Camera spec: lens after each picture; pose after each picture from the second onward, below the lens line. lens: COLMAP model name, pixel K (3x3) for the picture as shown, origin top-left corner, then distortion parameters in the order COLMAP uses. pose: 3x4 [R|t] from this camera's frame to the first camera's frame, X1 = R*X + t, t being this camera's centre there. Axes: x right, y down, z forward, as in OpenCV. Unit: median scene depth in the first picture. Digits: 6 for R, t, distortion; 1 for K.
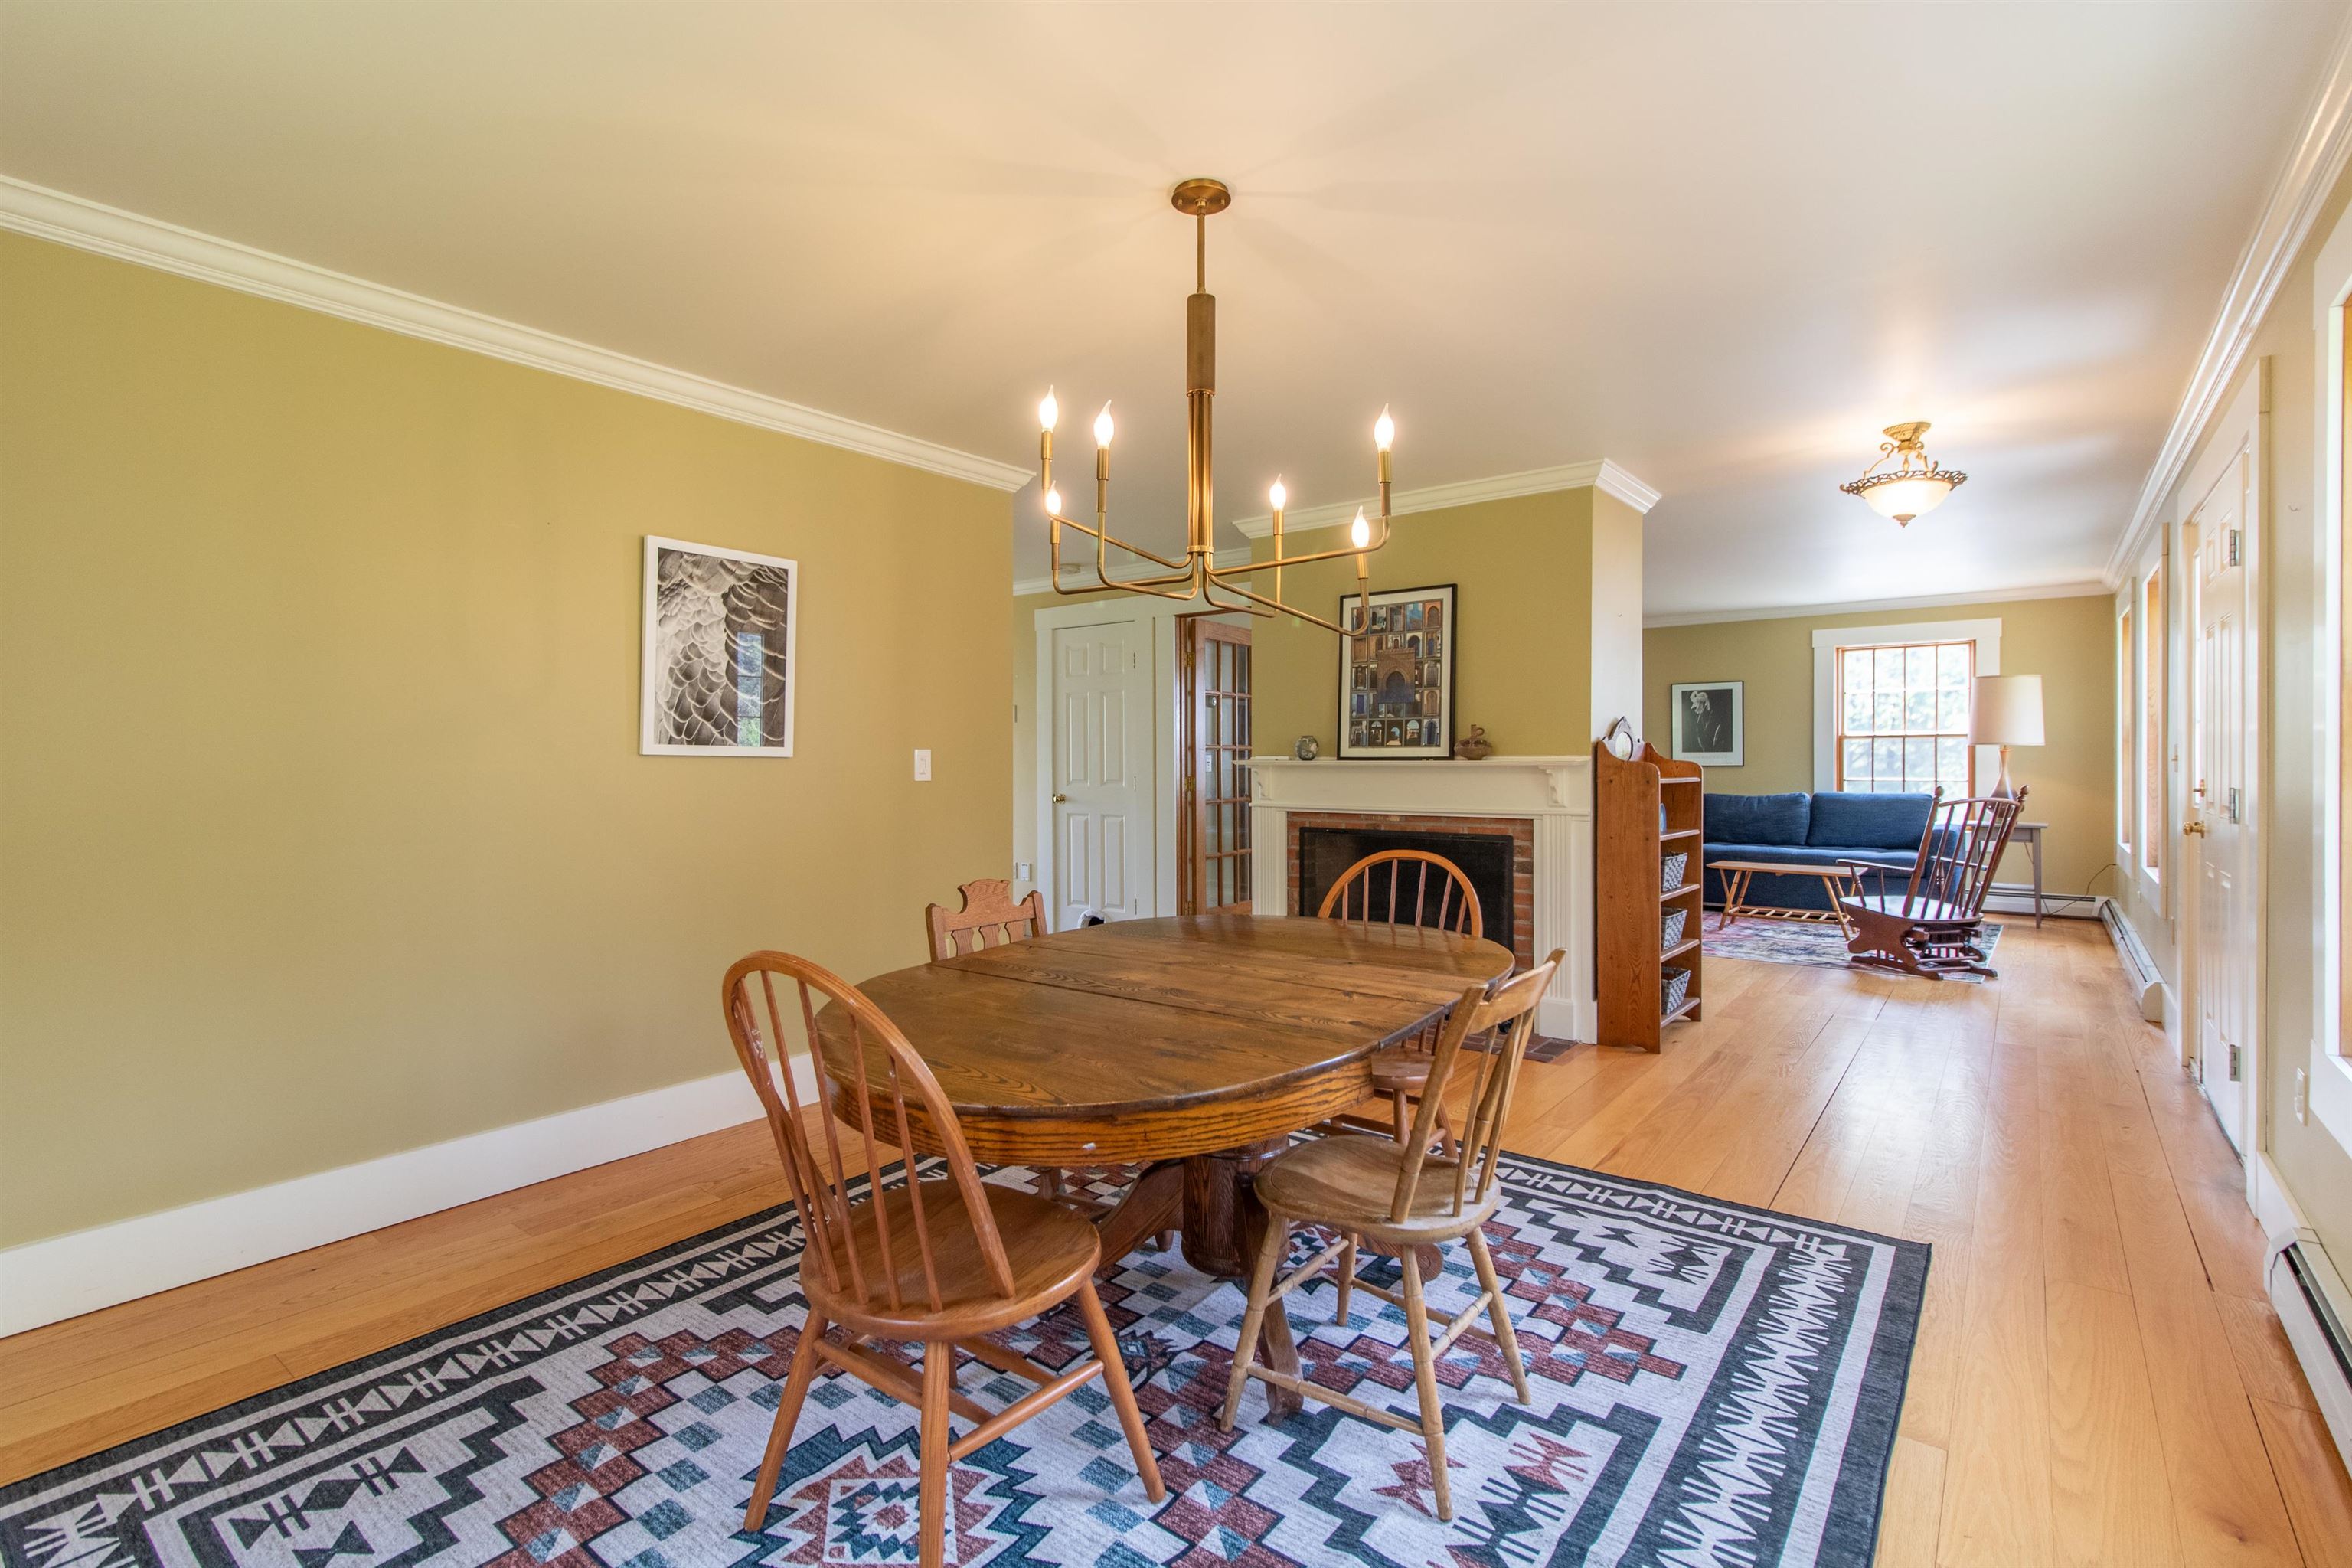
lens RADIAL K [[1087.4, 0, 1171.5], [0, 1087.4, 785.0], [0, 0, 1]] dist [-0.000218, 0.000046]
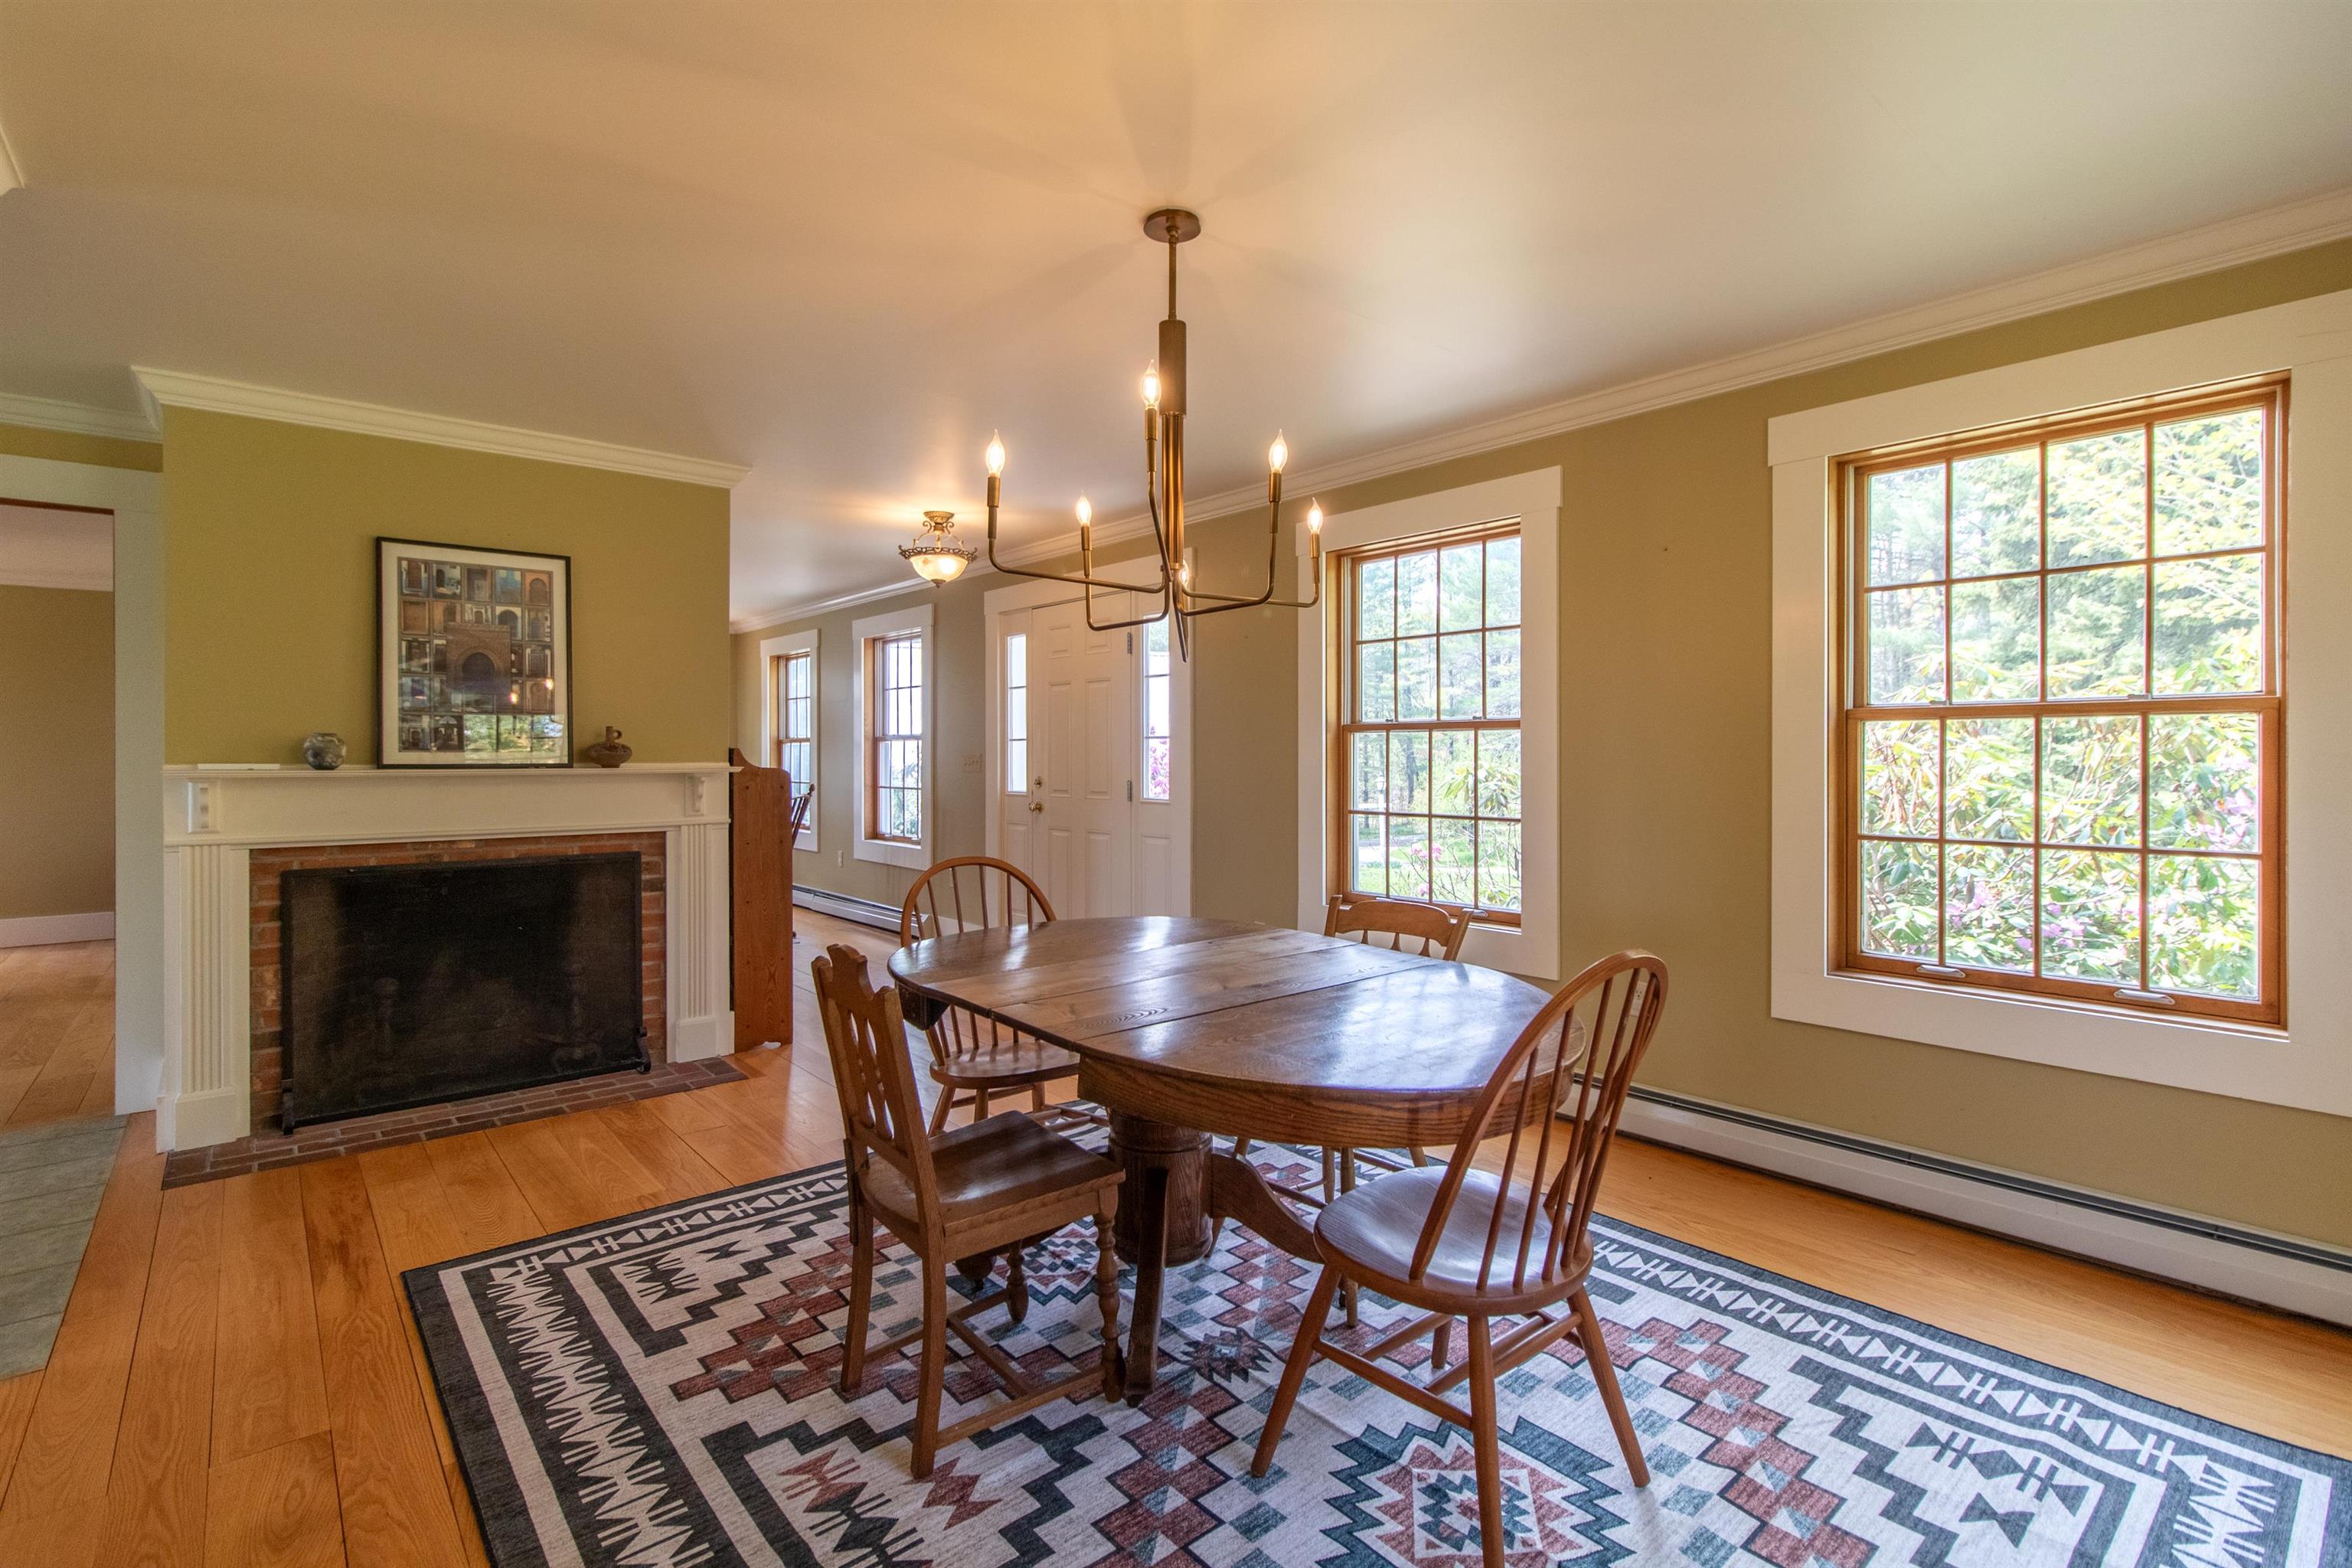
lens RADIAL K [[1087.4, 0, 1171.5], [0, 1087.4, 785.0], [0, 0, 1]] dist [-0.000218, 0.000046]
pose [[0.196077, -0.021061, 0.980362, -0.466626], [0.025958, 0.999530, 0.016281, -0.011317], [-0.980245, 0.022256, 0.196531, 0.381109]]
